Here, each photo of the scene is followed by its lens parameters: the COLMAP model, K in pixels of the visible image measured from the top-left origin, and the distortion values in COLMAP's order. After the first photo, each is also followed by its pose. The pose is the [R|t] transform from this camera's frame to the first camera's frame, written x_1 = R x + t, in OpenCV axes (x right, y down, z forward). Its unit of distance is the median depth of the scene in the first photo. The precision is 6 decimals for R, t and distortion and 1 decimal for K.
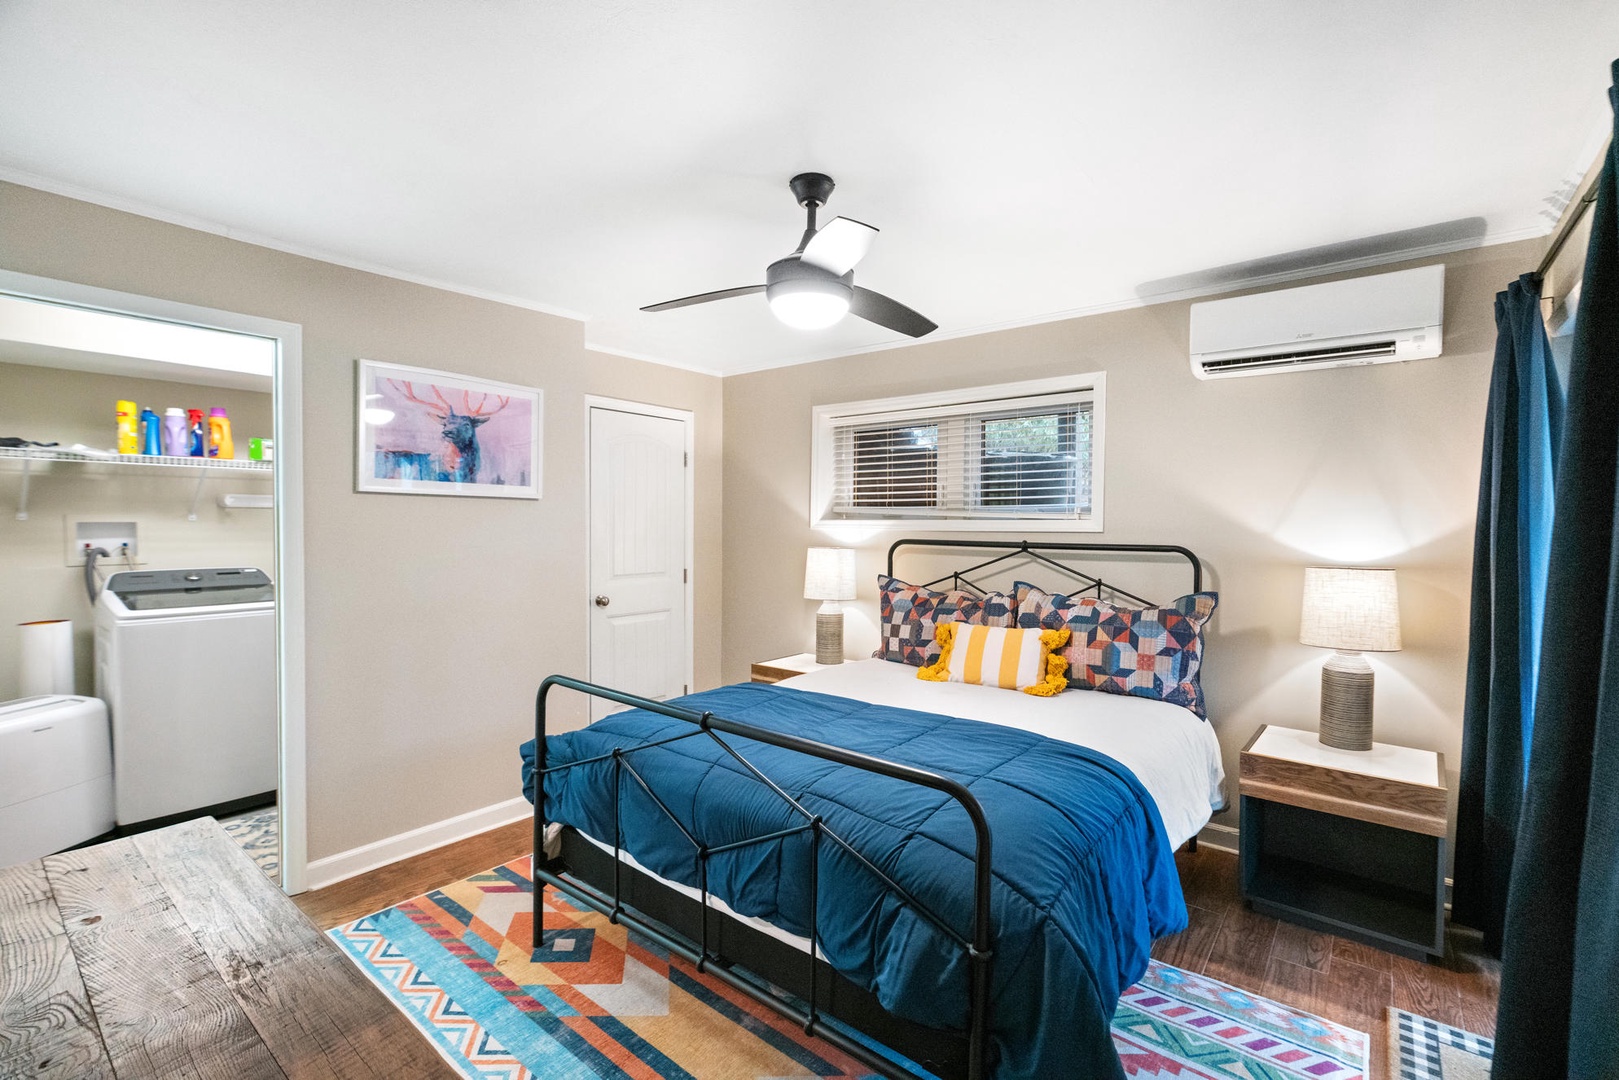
lens RADIAL K [[722.6, 0, 833.0], [0, 722.6, 517.0], [0, 0, 1]] dist [-0.003514, 0.000148]
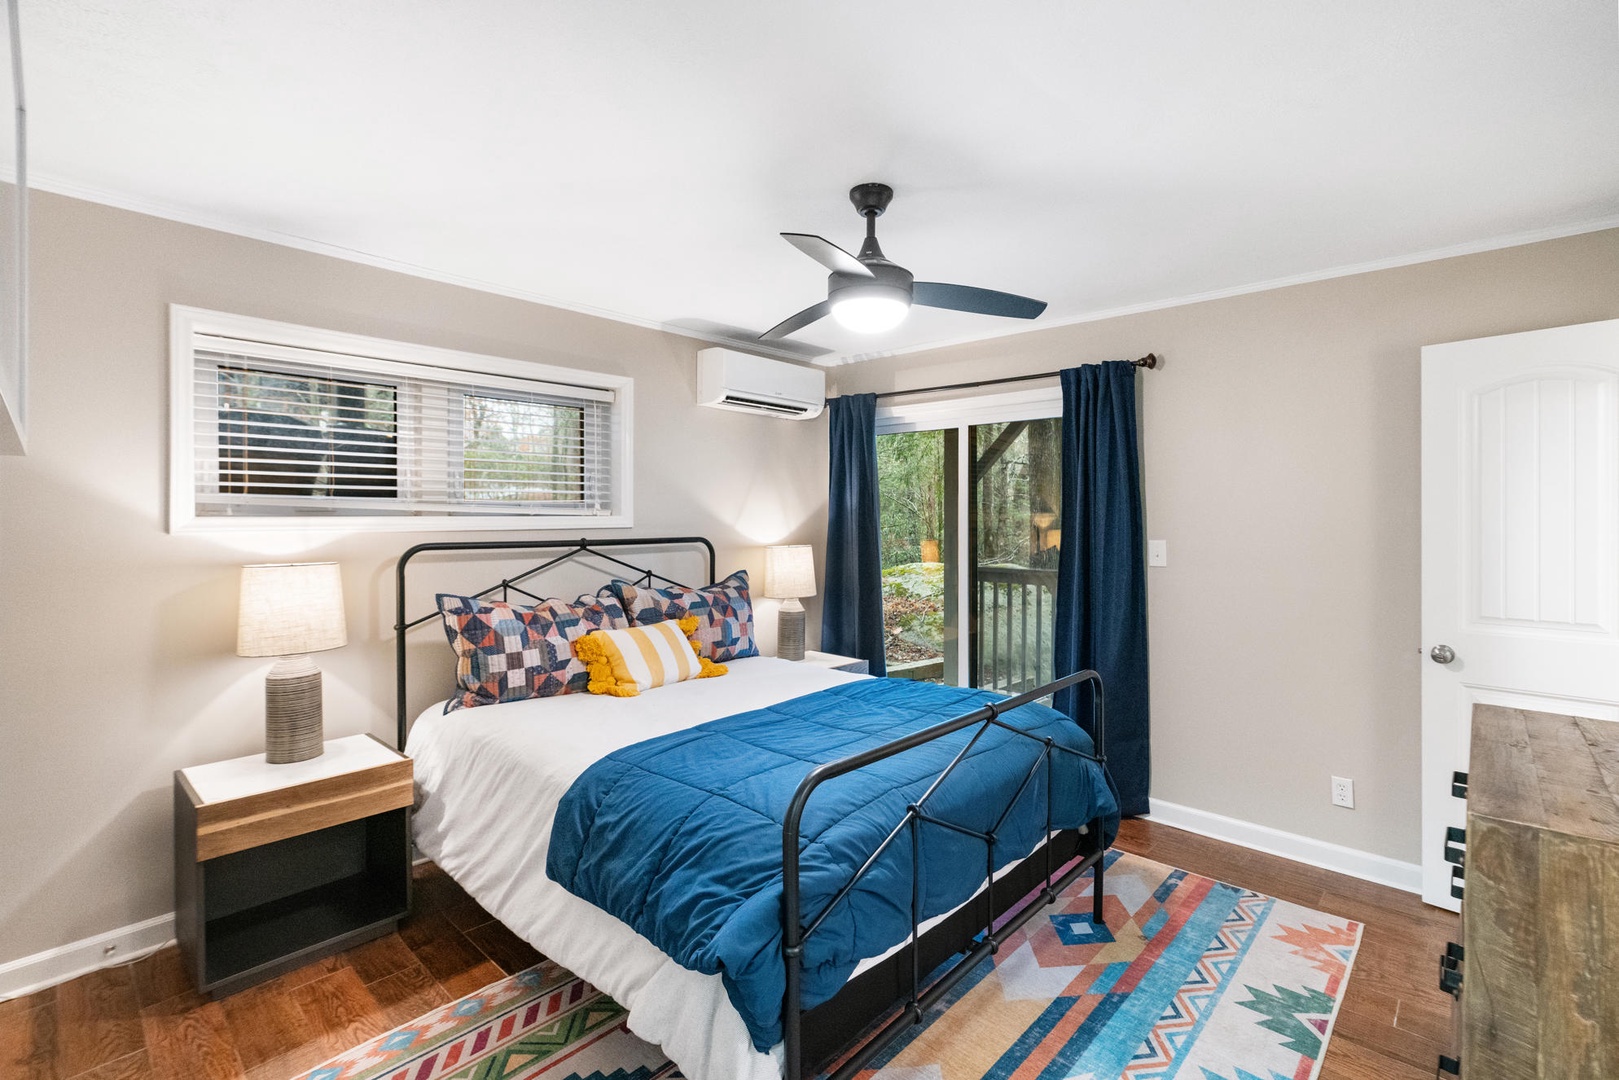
lens RADIAL K [[722.6, 0, 833.0], [0, 722.6, 517.0], [0, 0, 1]] dist [-0.003514, 0.000148]
pose [[0.075735, -0.002397, 0.997125, -0.670857], [-0.004346, 0.999987, 0.002734, 0.000727], [-0.997119, -0.004540, 0.075723, 0.618624]]
